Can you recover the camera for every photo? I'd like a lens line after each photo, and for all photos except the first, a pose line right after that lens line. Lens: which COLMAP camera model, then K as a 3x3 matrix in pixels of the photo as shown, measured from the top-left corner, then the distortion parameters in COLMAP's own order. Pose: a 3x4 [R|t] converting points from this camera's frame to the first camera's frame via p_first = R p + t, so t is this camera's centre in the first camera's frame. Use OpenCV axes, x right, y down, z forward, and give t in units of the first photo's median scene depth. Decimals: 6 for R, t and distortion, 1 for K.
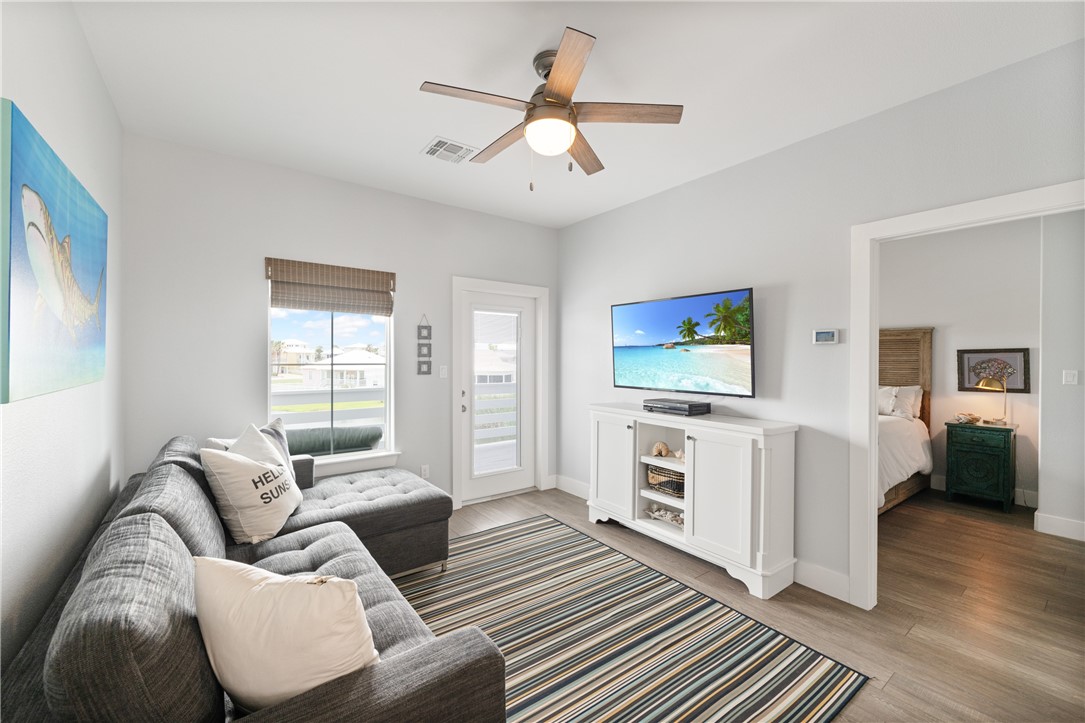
lens RADIAL K [[451.9, 0, 522.1], [0, 451.9, 362.3], [0, 0, 1]] dist [-0.002228, 0.000909]
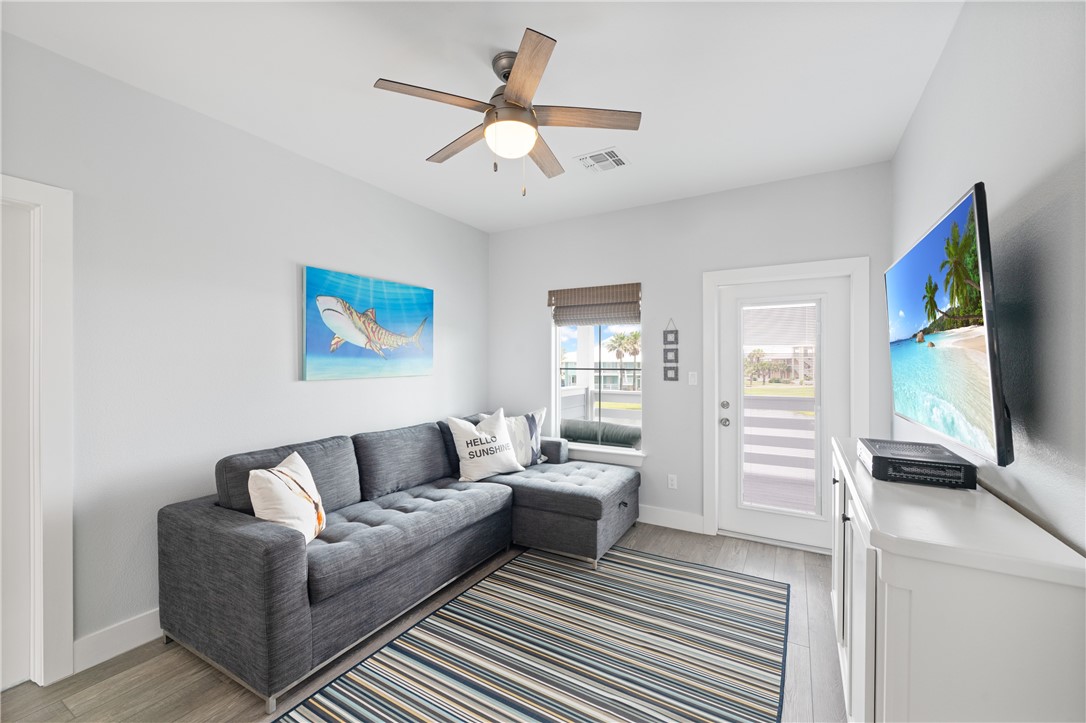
lens RADIAL K [[438.1, 0, 553.0], [0, 438.1, 364.0], [0, 0, 1]] dist [-0.001971, 0.001069]
pose [[0.399934, -0.003328, -0.916538, 0.625079], [-0.008228, 0.999940, -0.007221, 0.000239], [0.916507, 0.010430, 0.399883, 0.451241]]
